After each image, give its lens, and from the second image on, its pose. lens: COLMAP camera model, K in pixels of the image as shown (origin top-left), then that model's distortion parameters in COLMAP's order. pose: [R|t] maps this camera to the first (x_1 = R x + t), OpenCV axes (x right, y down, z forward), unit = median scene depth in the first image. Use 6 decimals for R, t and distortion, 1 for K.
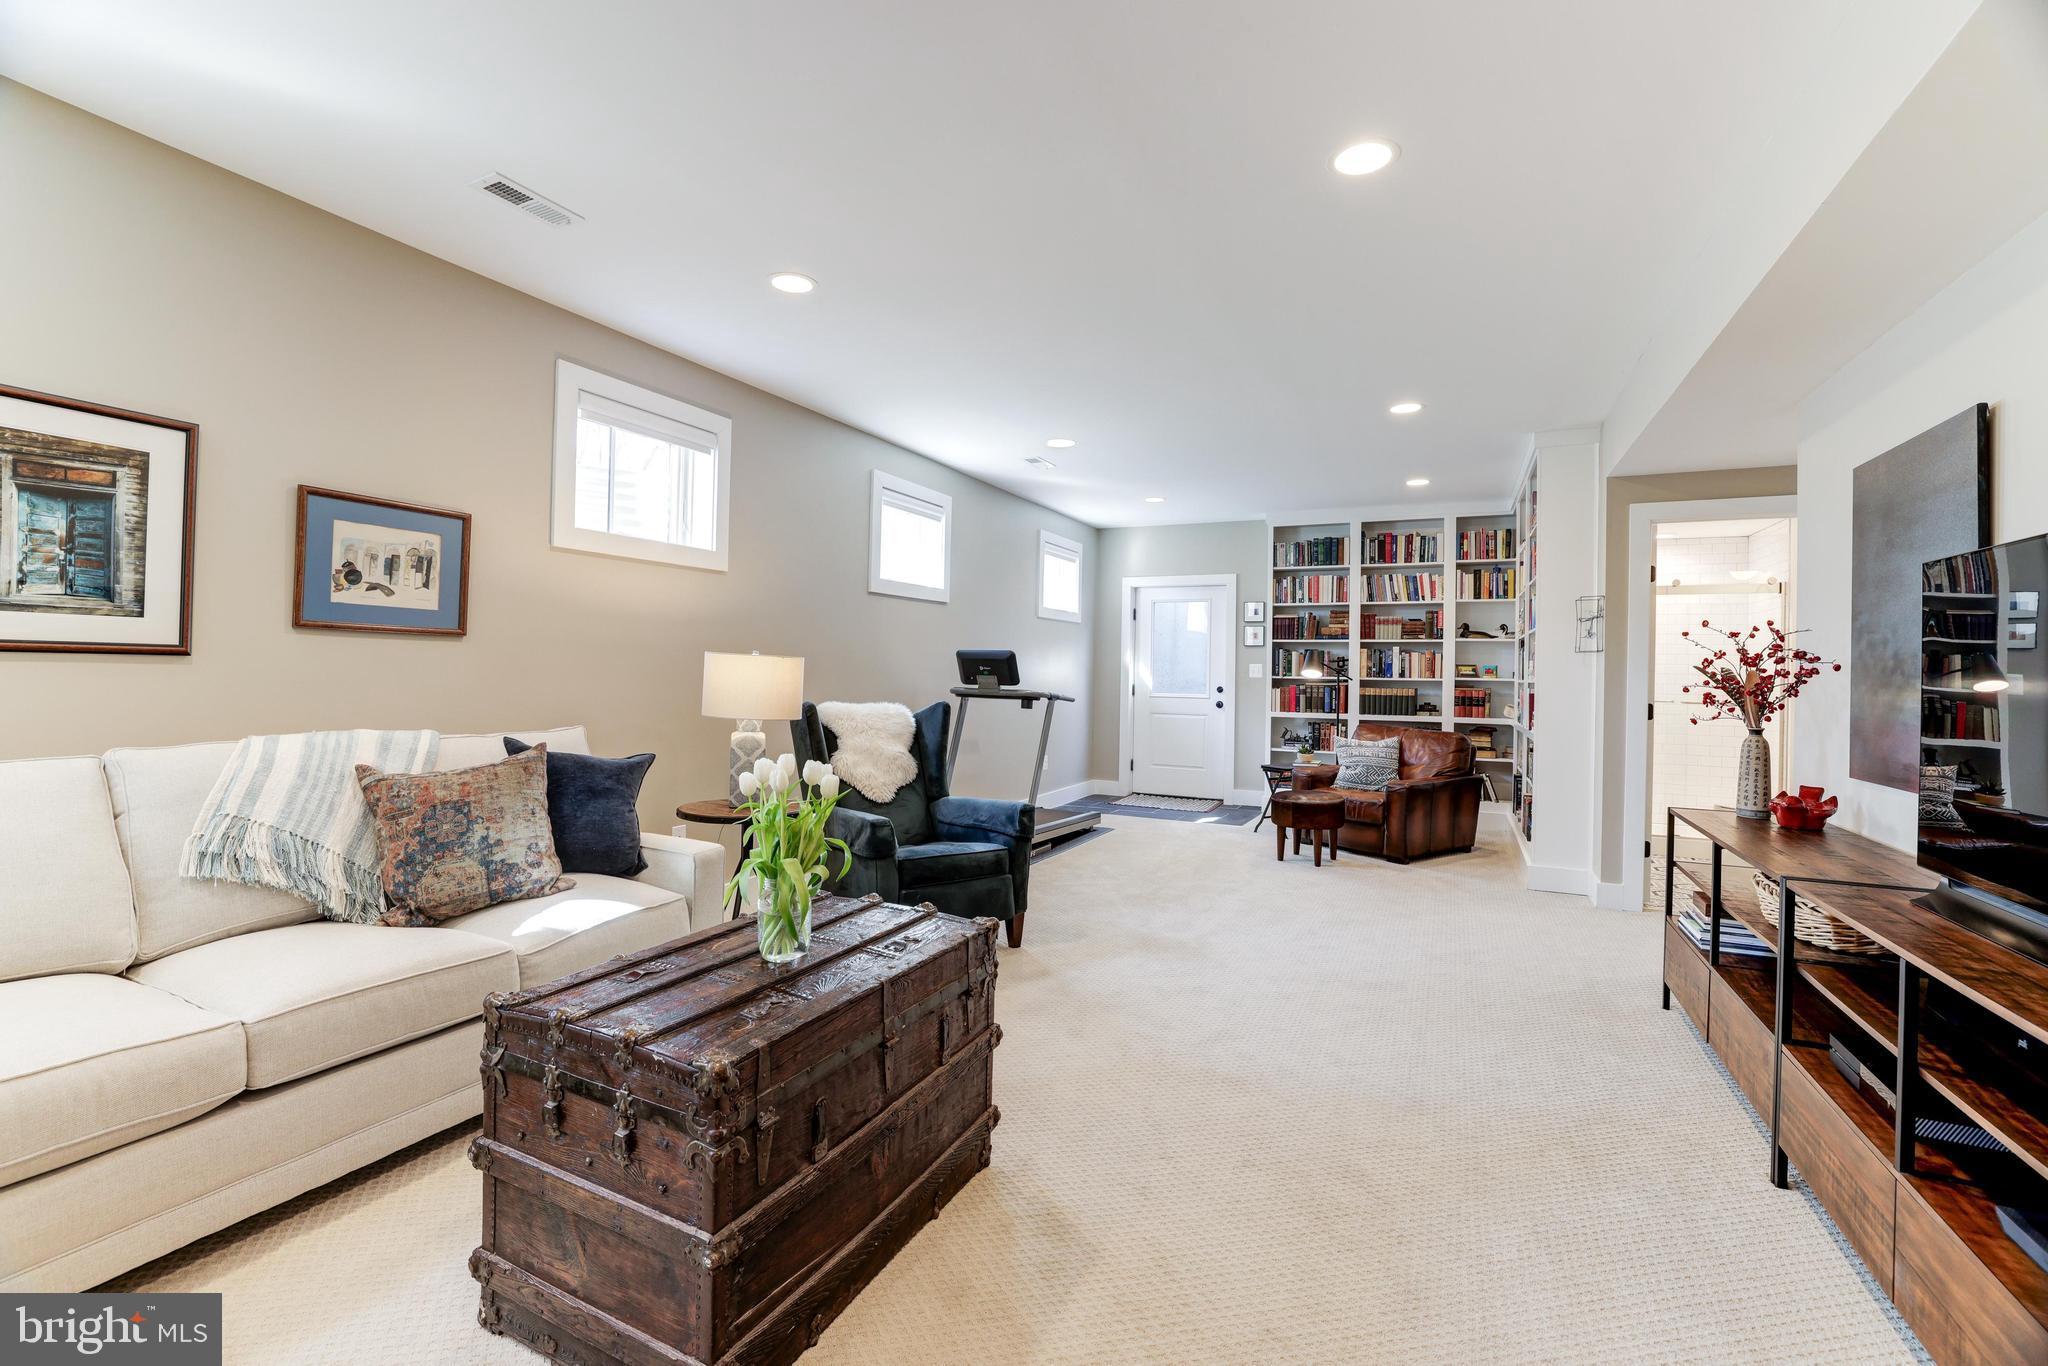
lens RADIAL K [[887.0, 0, 1014.8], [0, 887.0, 664.0], [0, 0, 1]] dist [-0.022002, 0.011032]
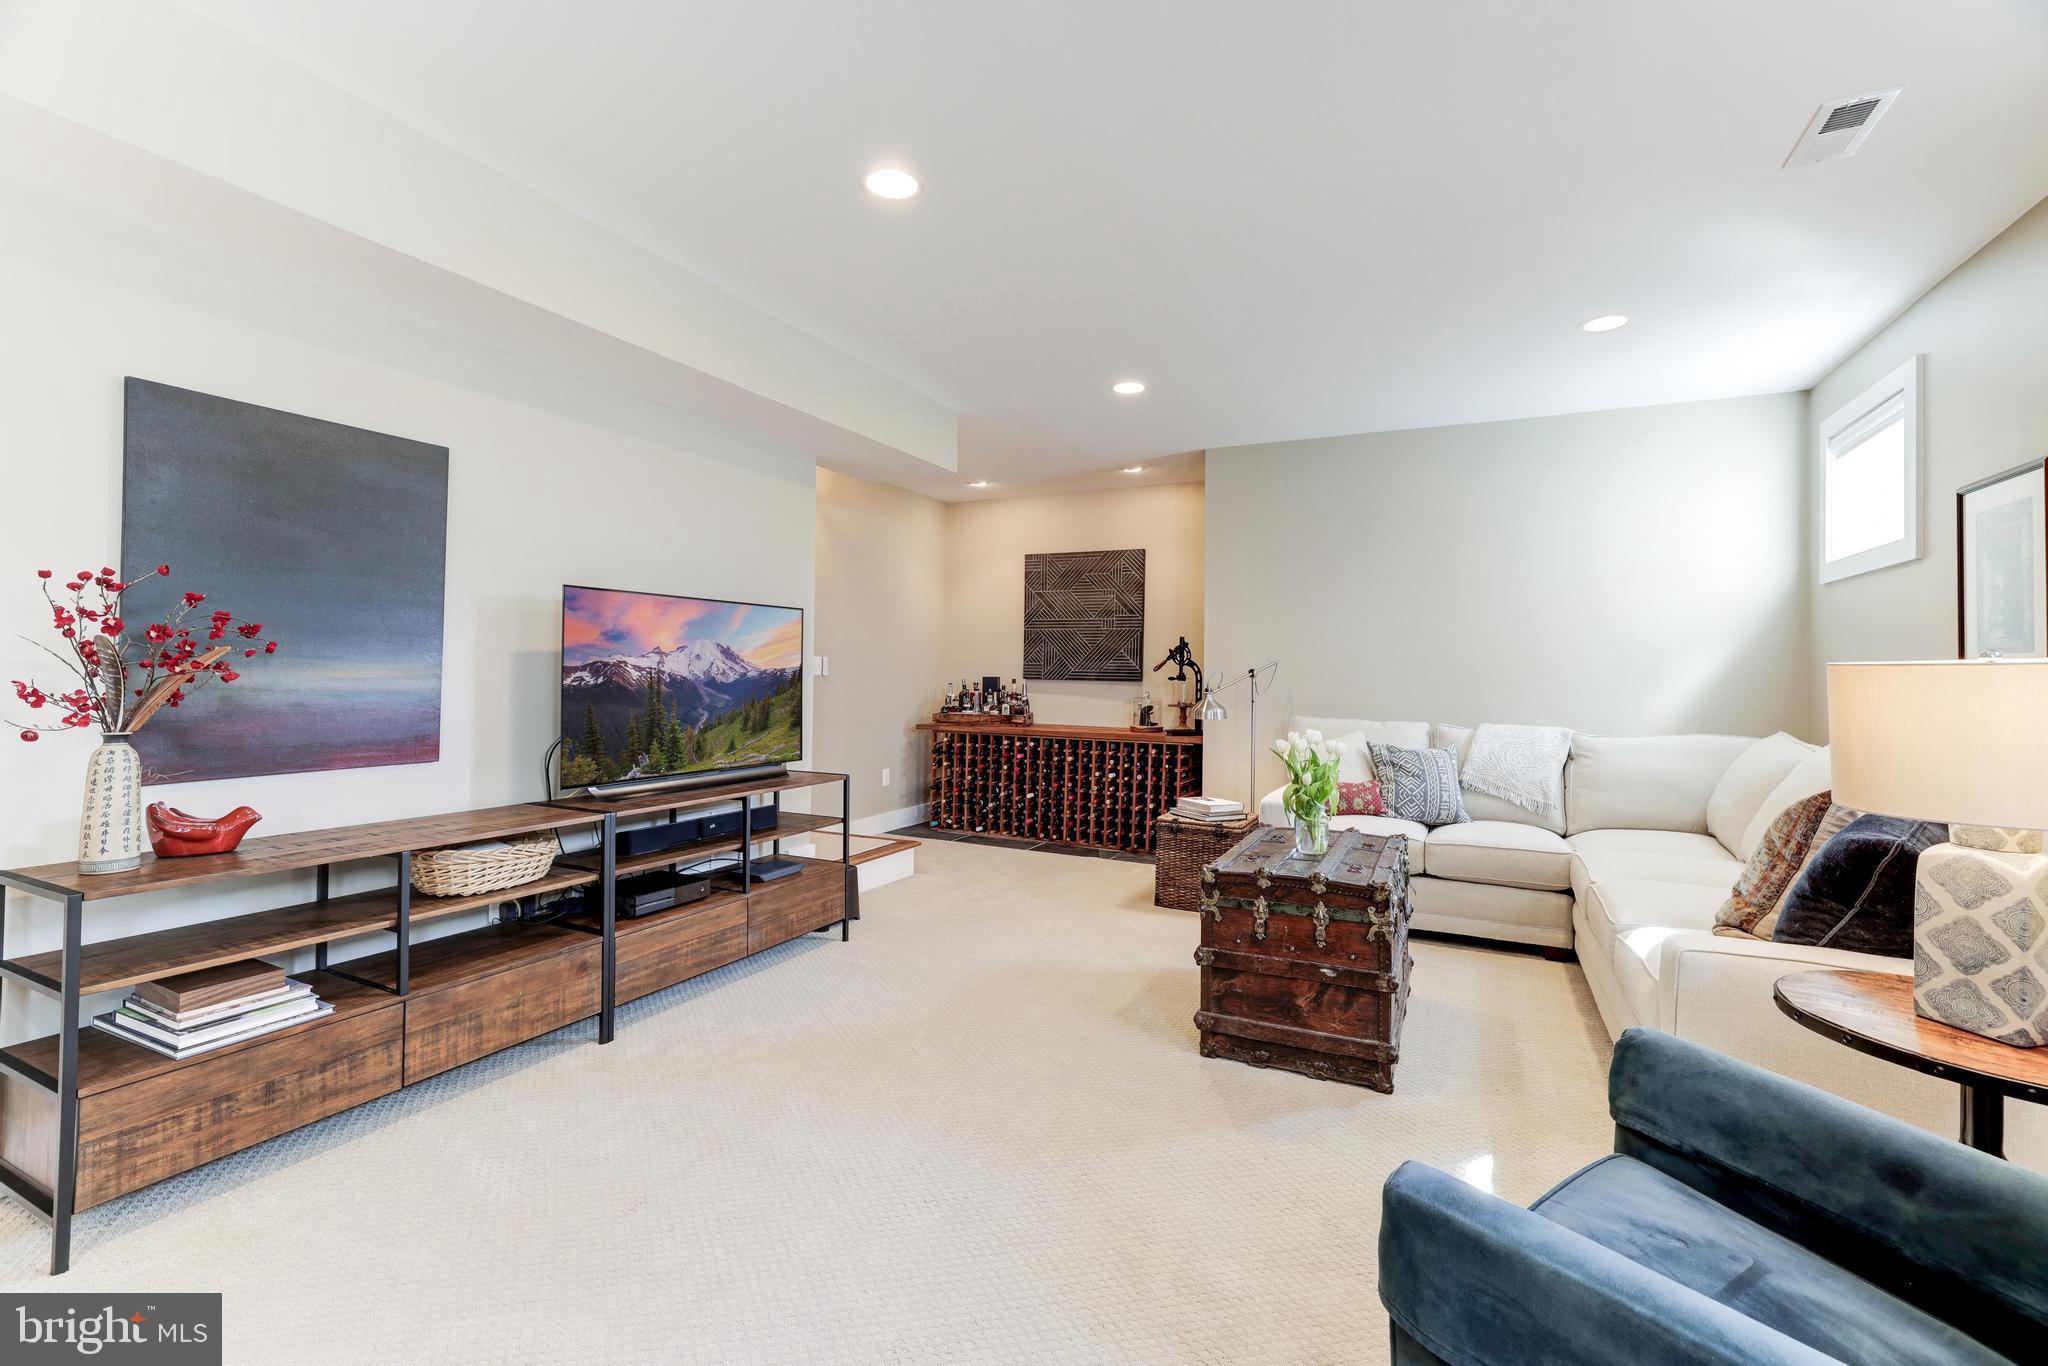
lens RADIAL K [[887.0, 0, 1036.2], [0, 887.0, 675.9], [0, 0, 1]] dist [-0.022002, 0.011032]
pose [[-0.999432, -0.027891, -0.018895, 0.157342], [-0.027784, 0.999597, -0.005904, 0.010337], [0.019052, -0.005376, -0.999804, 1.406212]]
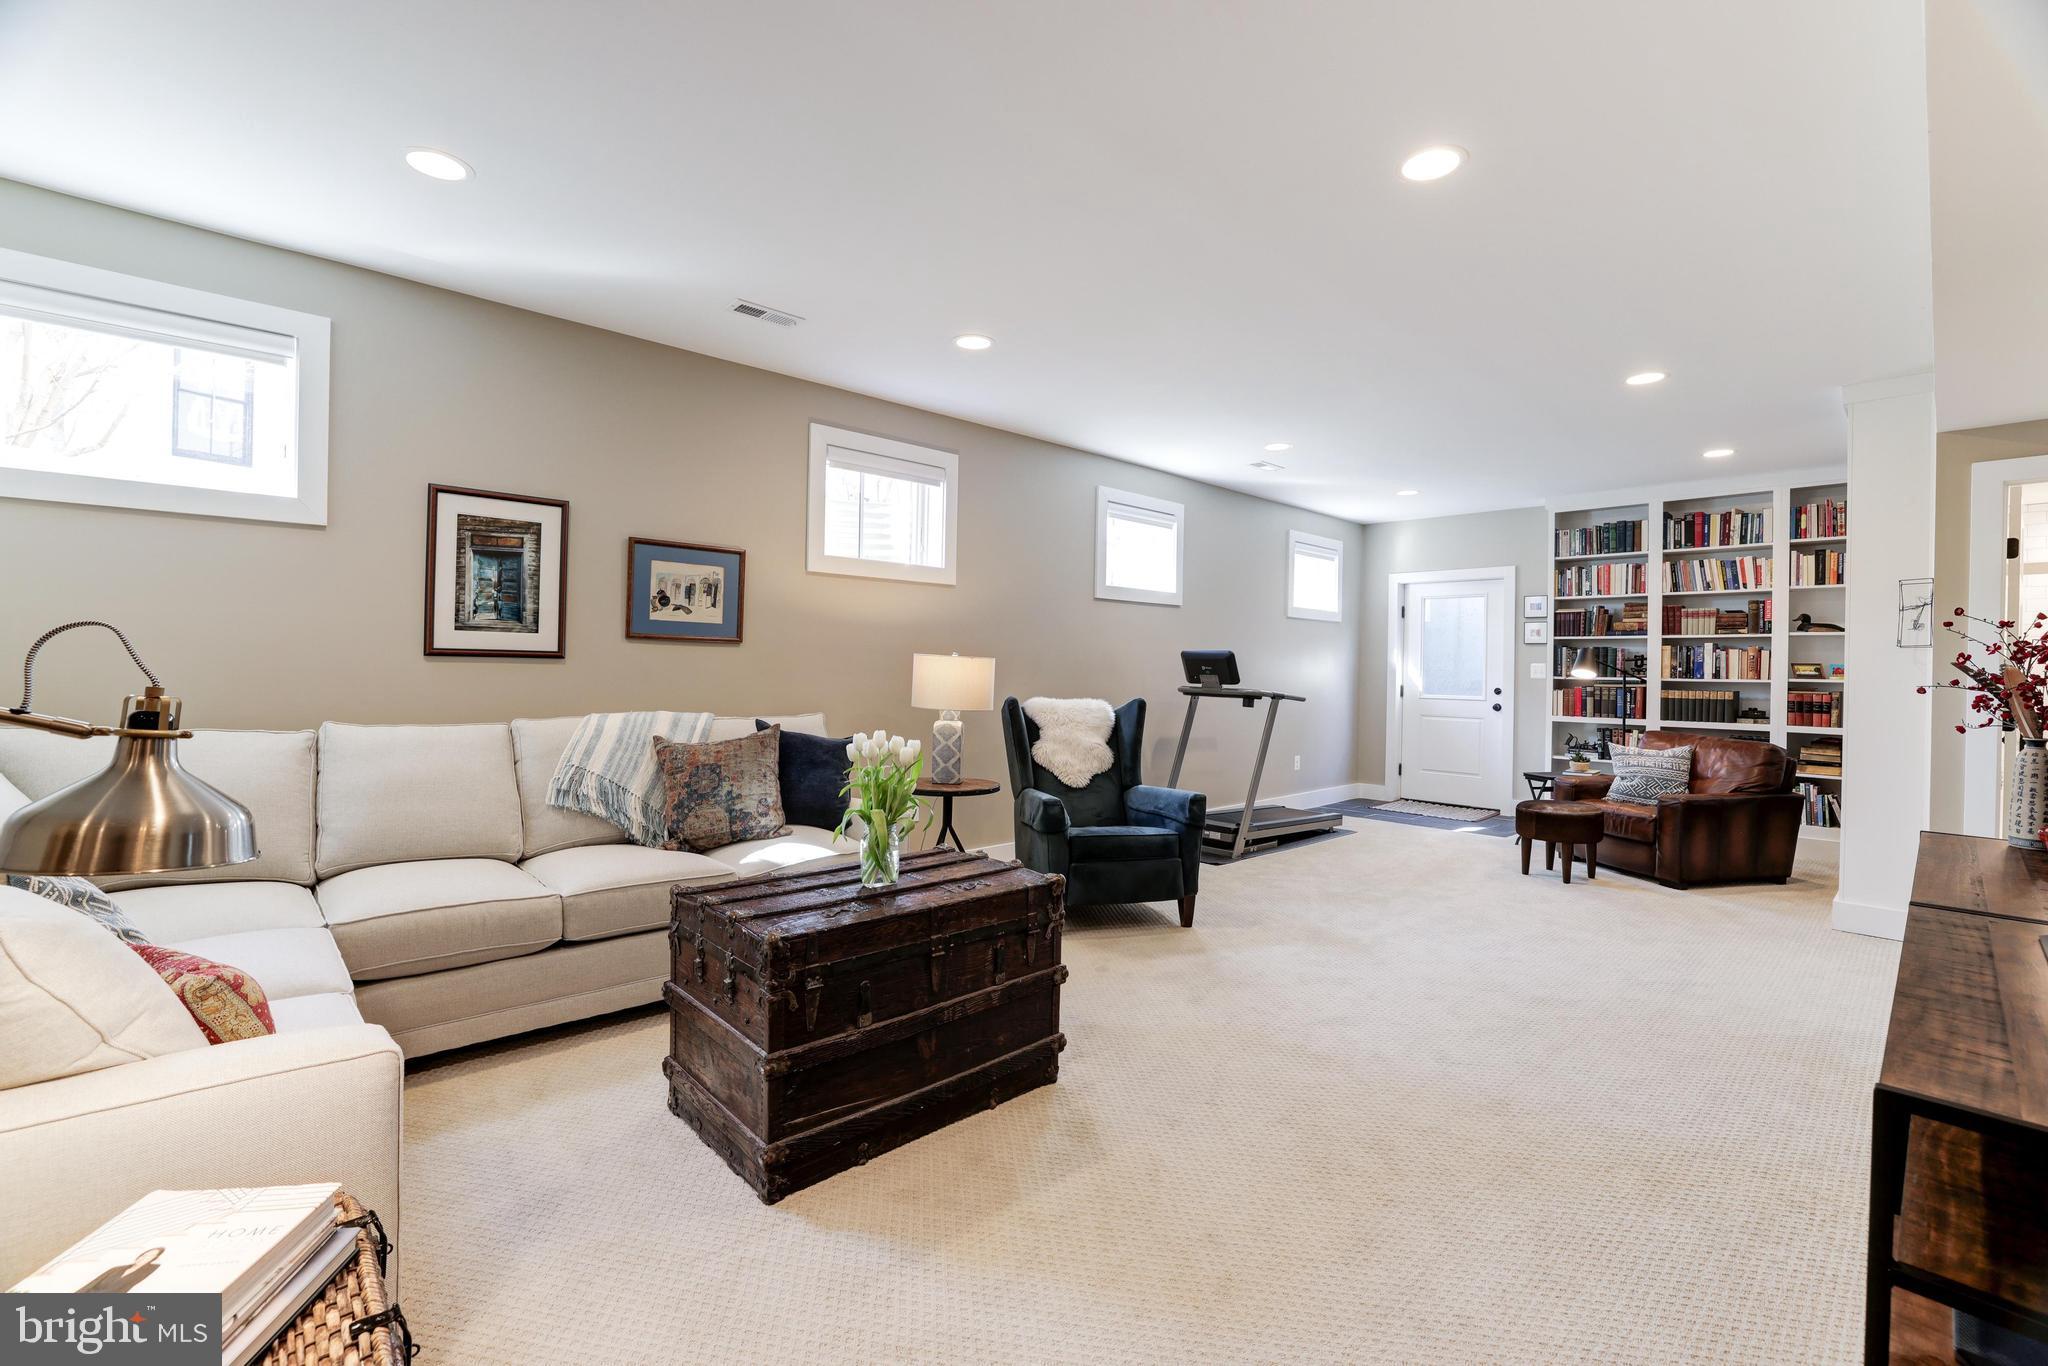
lens RADIAL K [[887.0, 0, 1024.1], [0, 887.0, 664.9], [0, 0, 1]] dist [-0.022002, 0.011032]
pose [[0.936264, -0.002199, -0.351289, 0.215622], [0.001927, 0.999998, -0.001124, 0.003092], [0.351291, 0.000375, 0.936266, -0.082451]]
